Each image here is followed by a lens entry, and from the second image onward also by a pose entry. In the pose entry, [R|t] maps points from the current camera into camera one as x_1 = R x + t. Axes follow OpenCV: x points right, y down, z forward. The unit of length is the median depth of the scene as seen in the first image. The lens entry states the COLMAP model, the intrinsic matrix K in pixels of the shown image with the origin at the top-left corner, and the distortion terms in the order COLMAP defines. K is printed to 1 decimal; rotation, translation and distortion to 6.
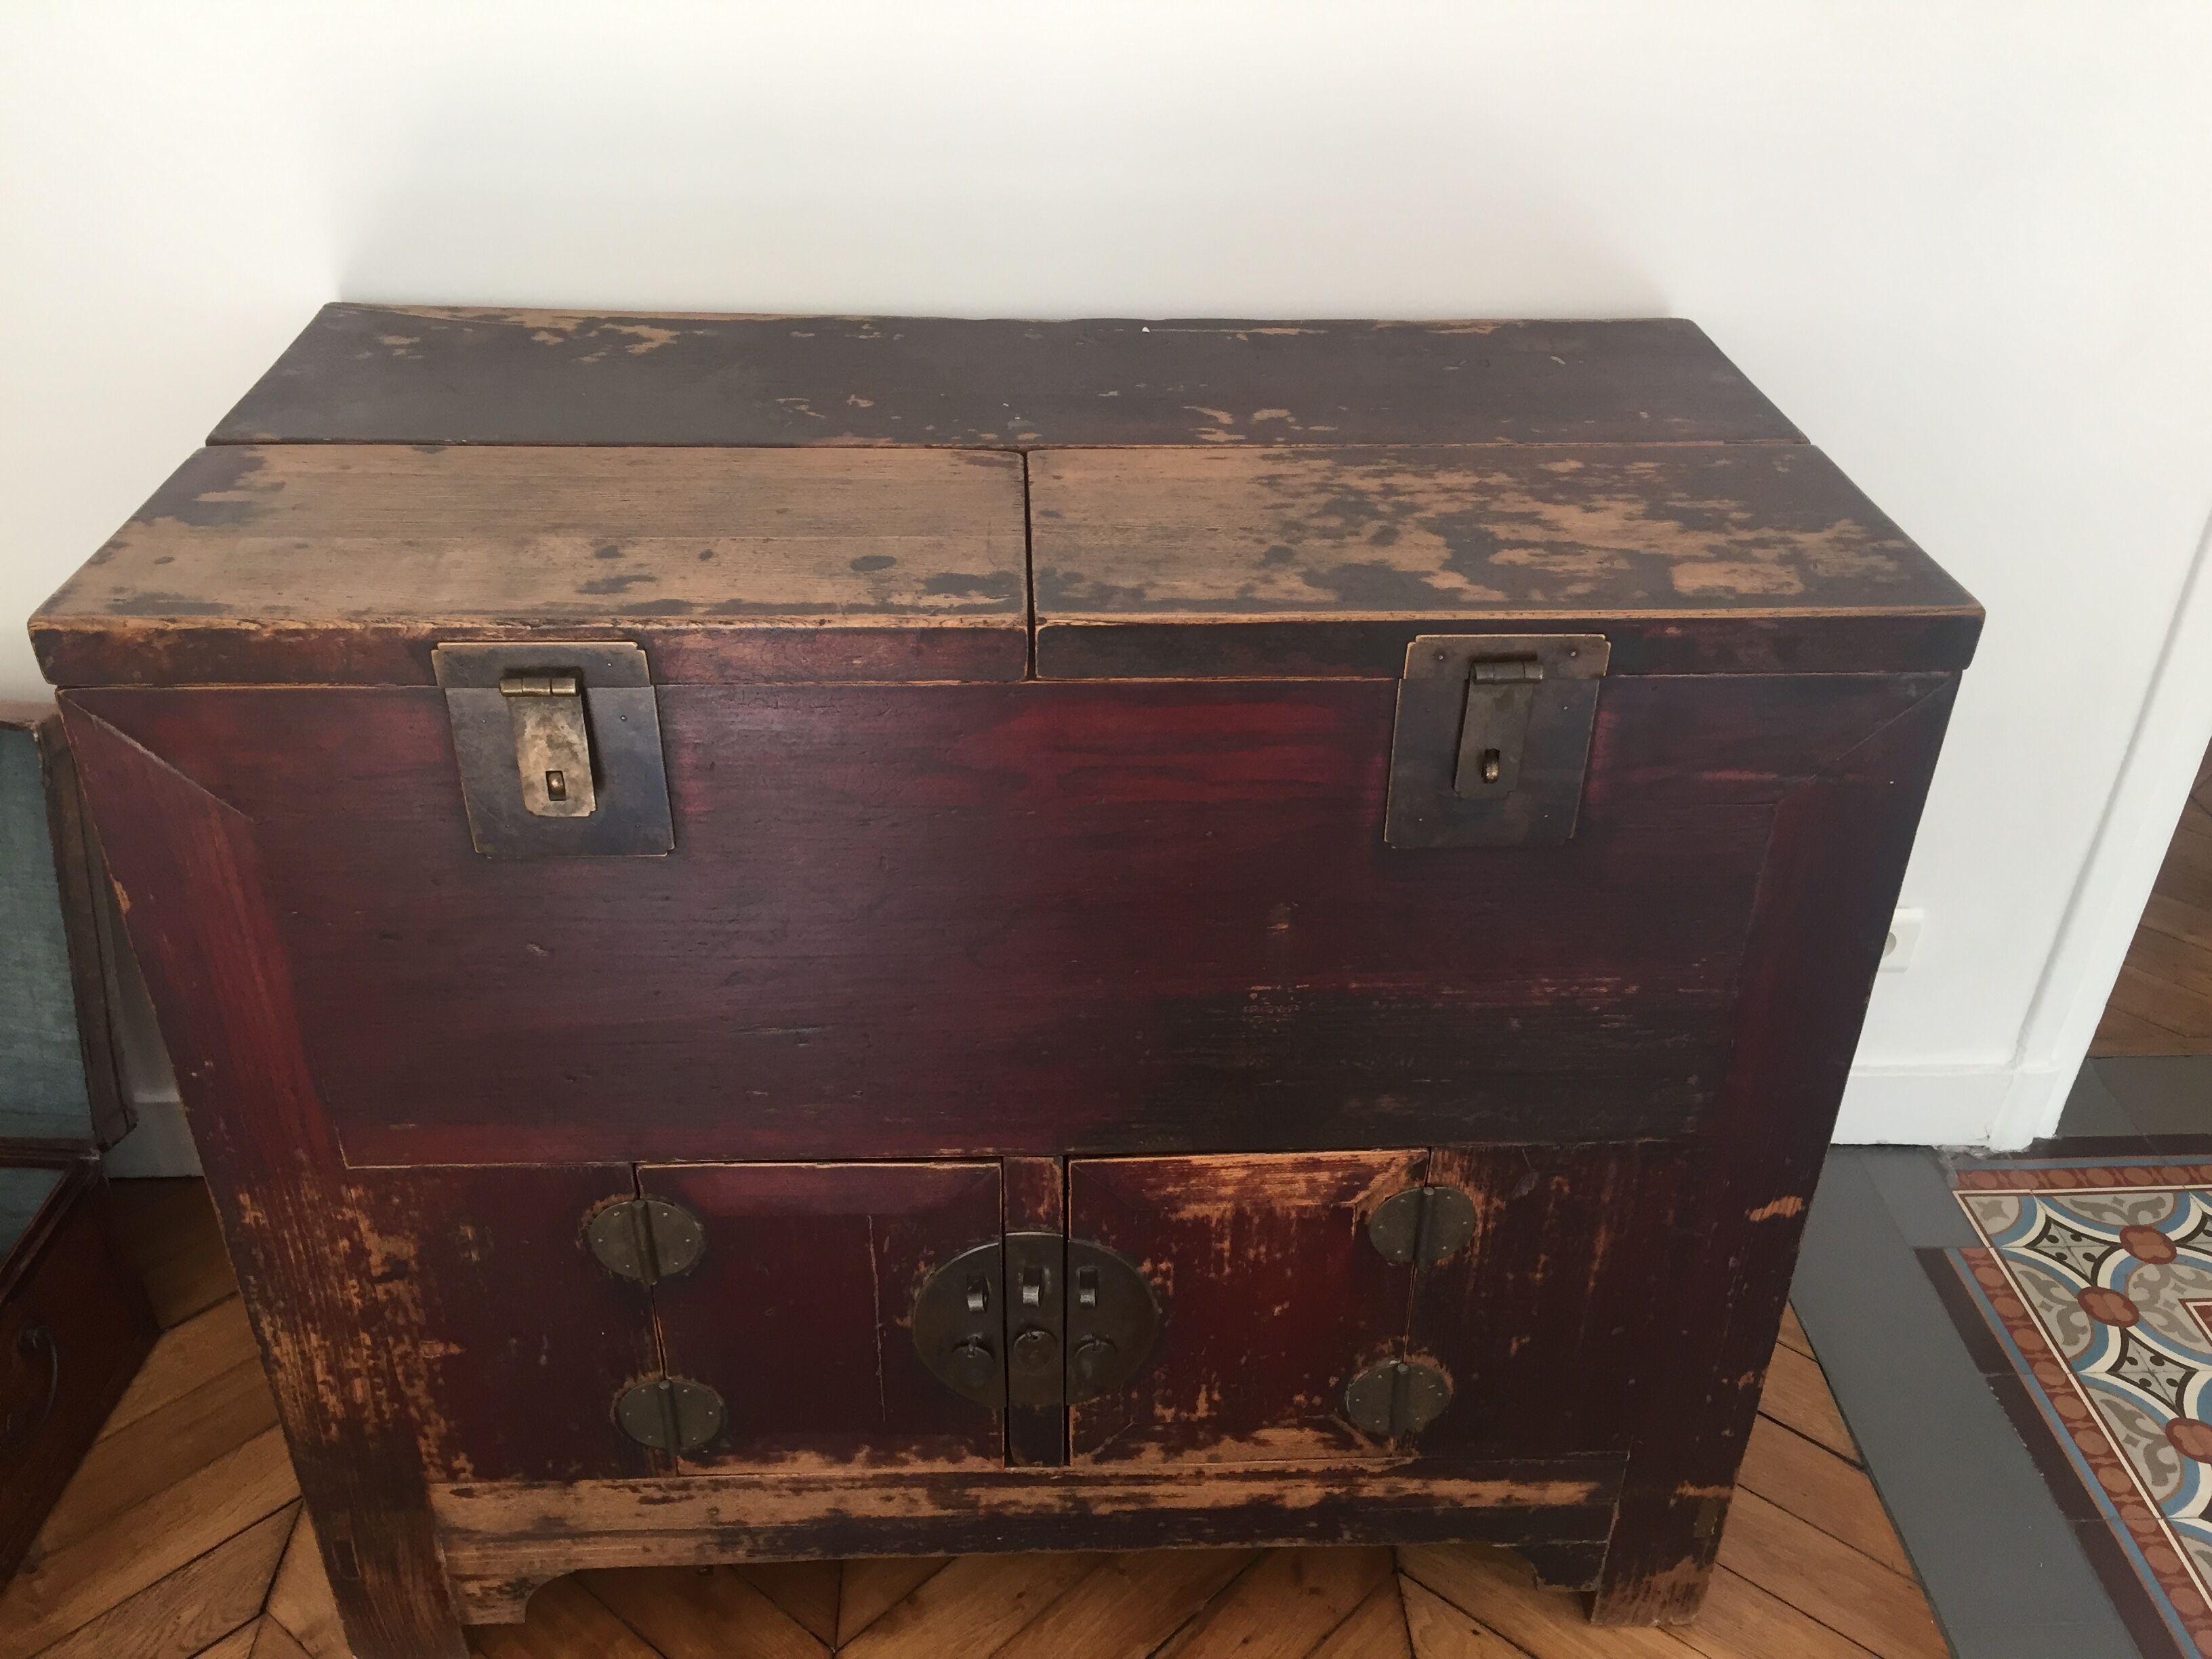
lens RADIAL K [[1894.1, 0, 1106.0], [0, 1894.1, 829.5], [0, 0, 1]] dist [0.037876, -0.005321]
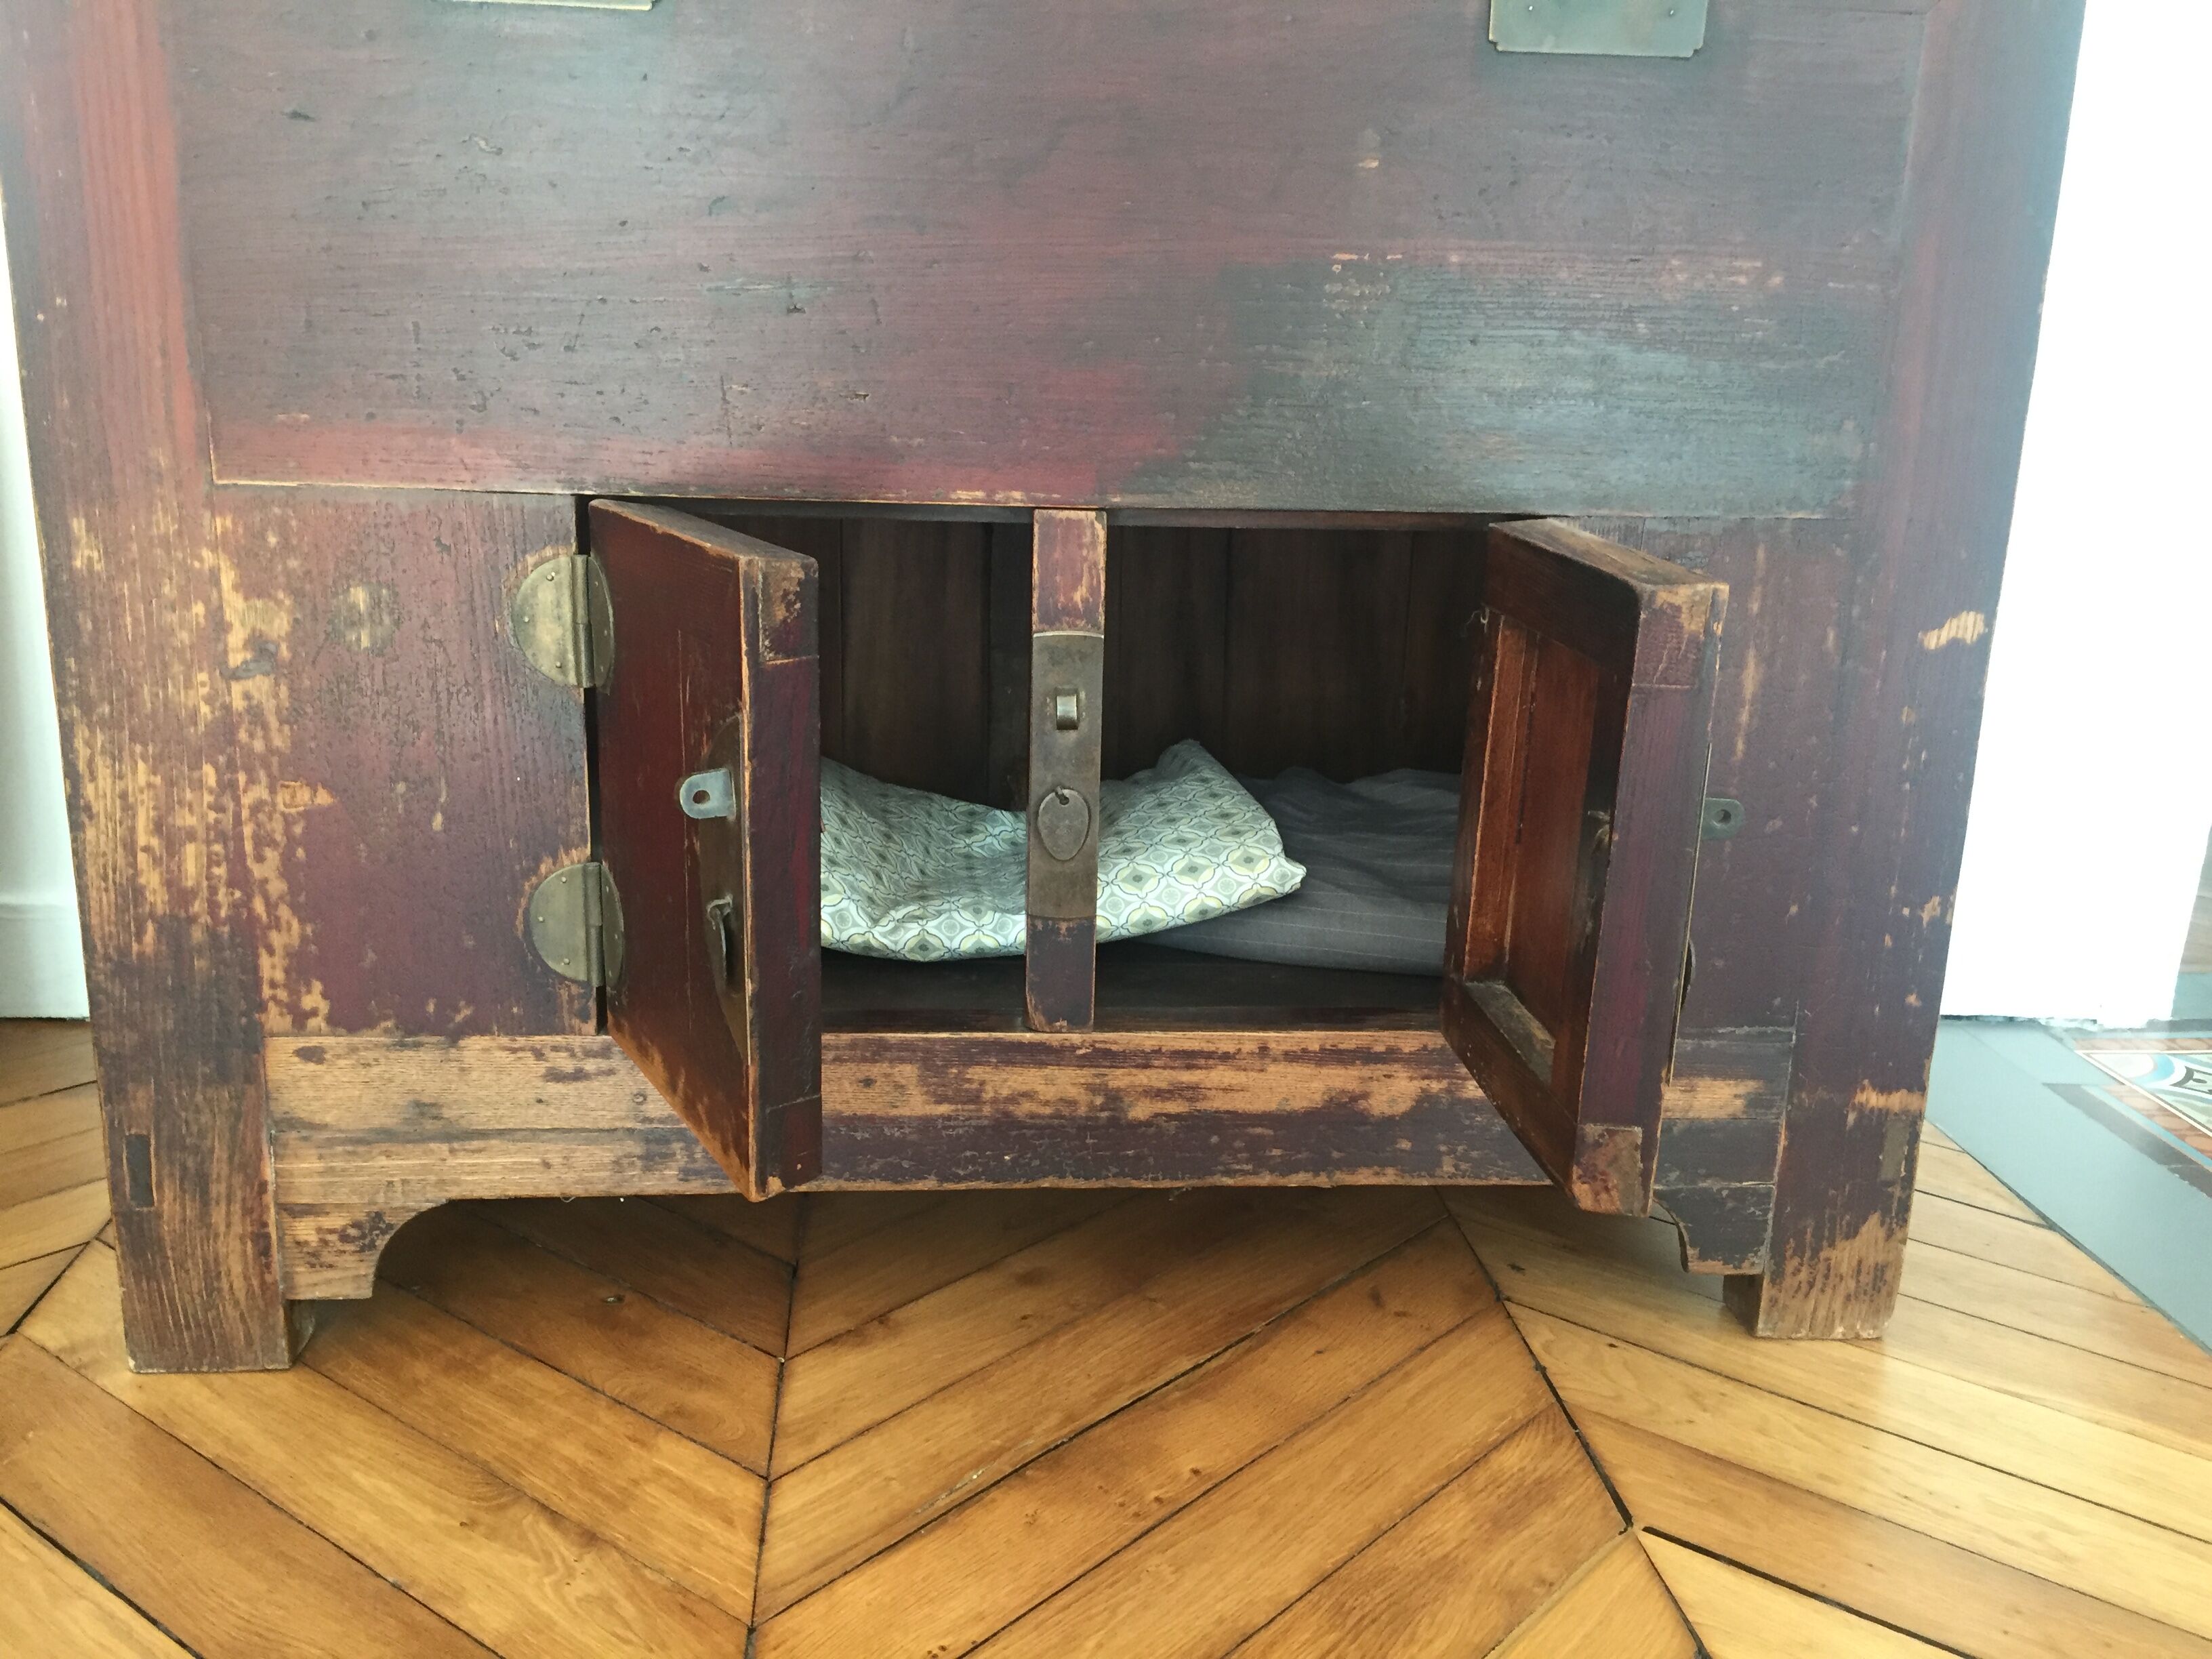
lens RADIAL K [[1890.3, 0, 1106.0], [0, 1890.3, 829.5], [0, 0, 1]] dist [0.085266, -0.116921]
pose [[0.998783, 0.003042, 0.049233, -0.057544], [0.011617, 0.955513, -0.294719, 0.500454], [-0.047939, 0.294932, 0.954315, 0.231823]]
